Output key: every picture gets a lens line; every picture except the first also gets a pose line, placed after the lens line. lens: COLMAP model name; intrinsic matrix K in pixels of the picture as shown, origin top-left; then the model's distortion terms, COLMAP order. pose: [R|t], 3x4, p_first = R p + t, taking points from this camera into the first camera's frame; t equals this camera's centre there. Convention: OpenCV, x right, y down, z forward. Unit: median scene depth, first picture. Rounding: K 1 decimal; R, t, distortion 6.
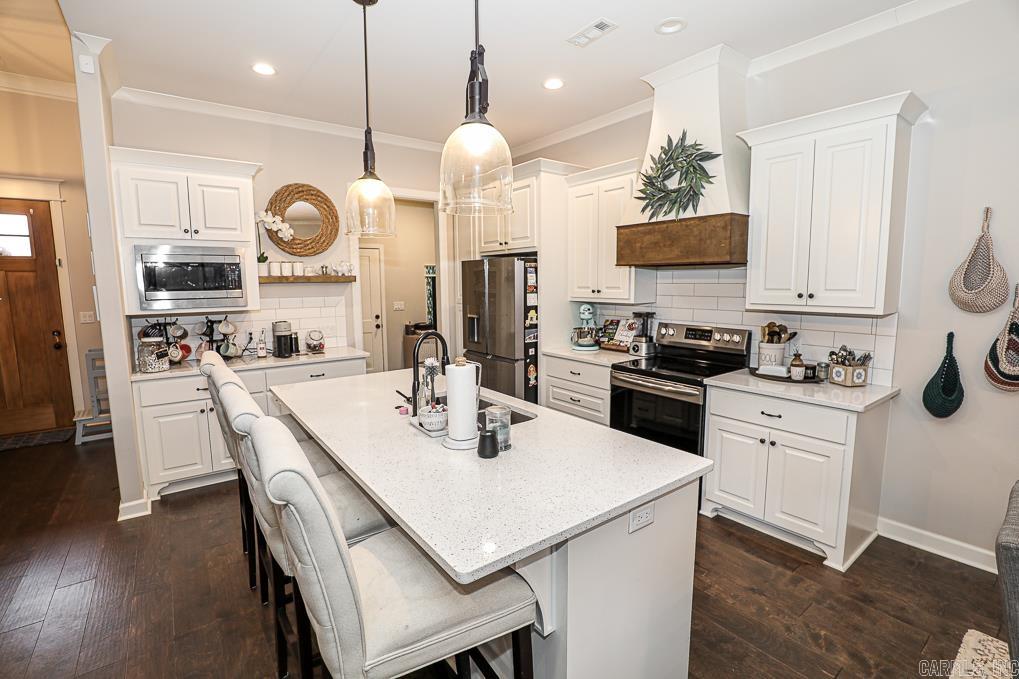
lens RADIAL K [[462.5, 0, 520.7], [0, 462.5, 336.2], [0, 0, 1]] dist [-0.028801, 0.000705]
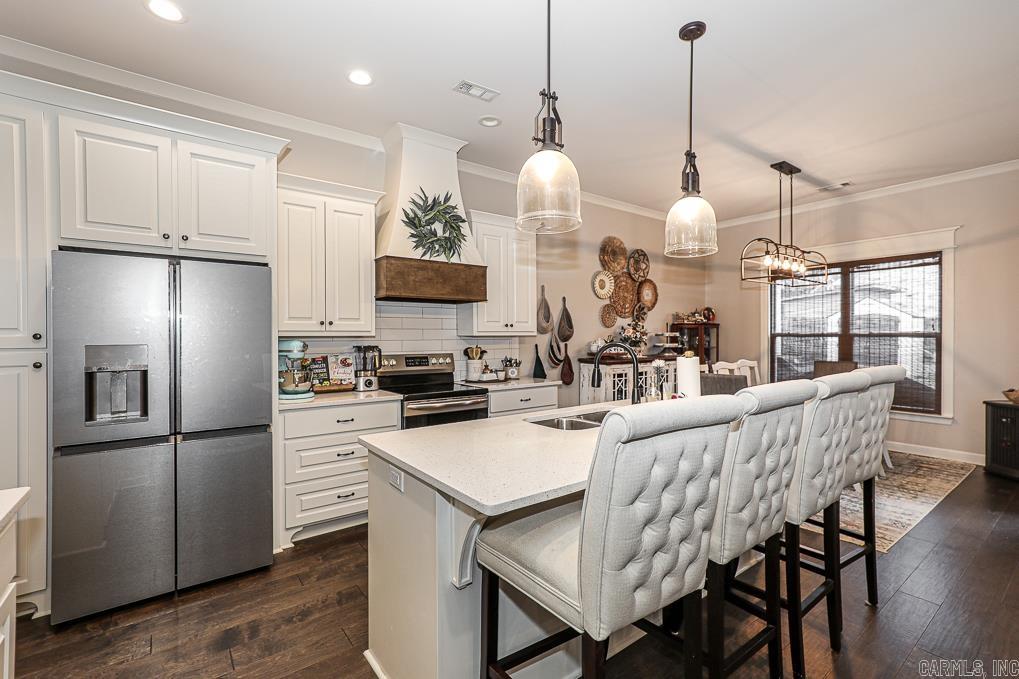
lens RADIAL K [[463.1, 0, 513.5], [0, 463.1, 337.5], [0, 0, 1]] dist [0.002005, 0.000288]
pose [[0.000006, 0.006530, 0.999979, -0.684806], [0.124486, 0.992200, -0.006480, -0.023033], [-0.992221, 0.124483, -0.000807, 0.670032]]
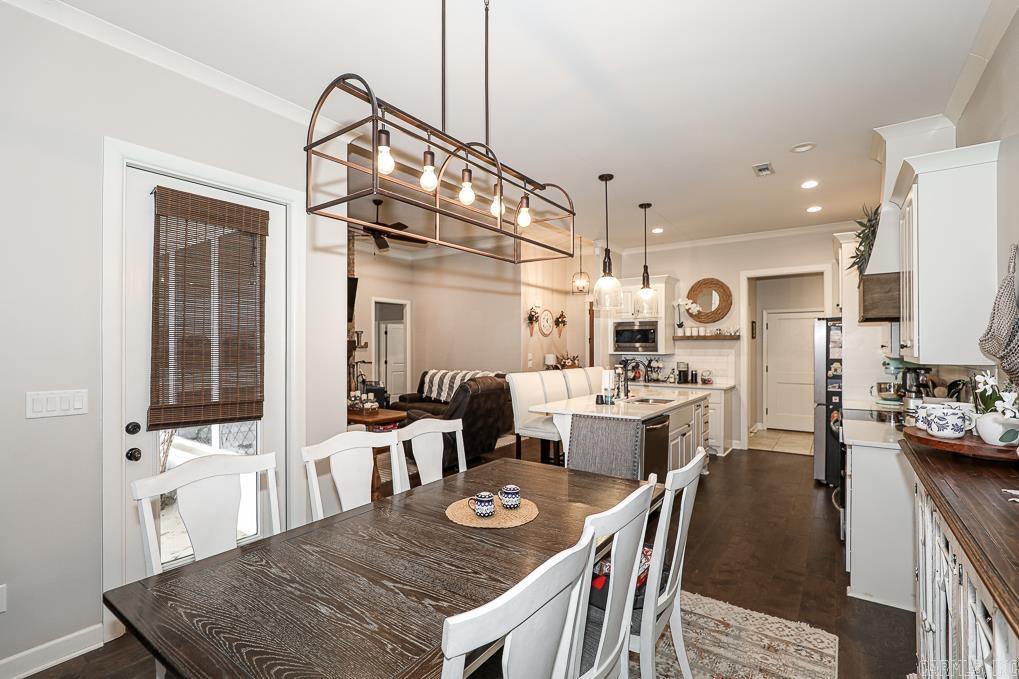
lens RADIAL K [[472.5, 0, 513.6], [0, 472.5, 344.2], [0, 0, 1]] dist [-0.001341, -0.000068]
pose [[0.299310, 0.002987, -0.954151, 0.936705], [-0.116737, 0.992597, -0.033512, 0.031641], [0.946988, 0.121415, 0.297443, -0.107894]]
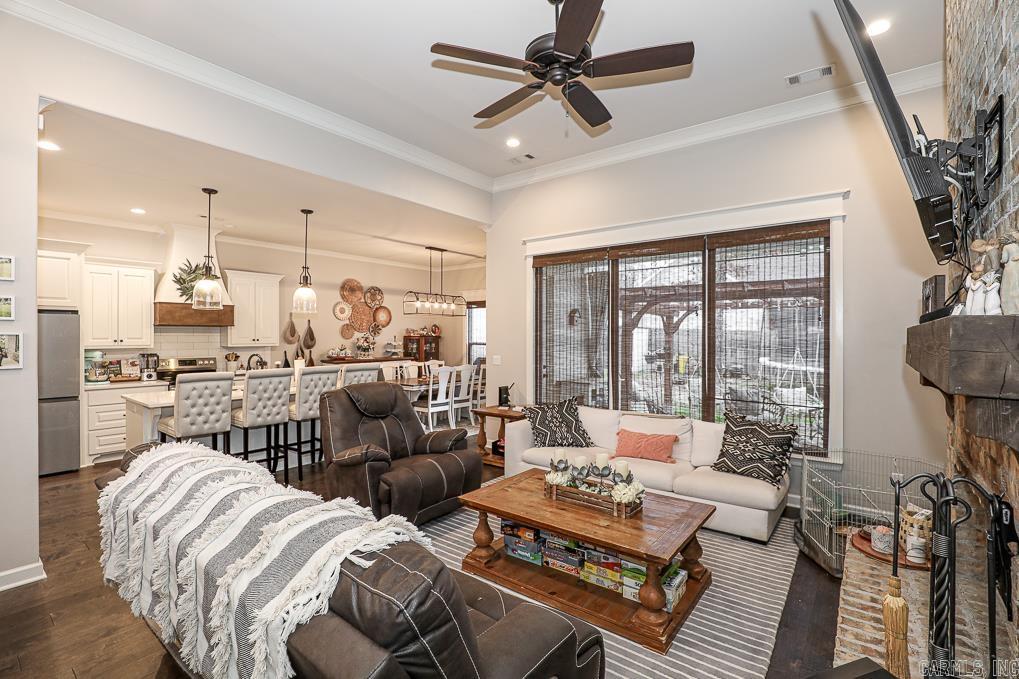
lens RADIAL K [[473.3, 0, 509.5], [0, 473.3, 336.9], [0, 0, 1]] dist [-0.006561, 0.000180]
pose [[-0.241332, 0.004972, 0.970430, -1.579382], [0.116826, 0.992863, 0.023966, -0.001603], [-0.963385, 0.119156, -0.240190, 0.171337]]
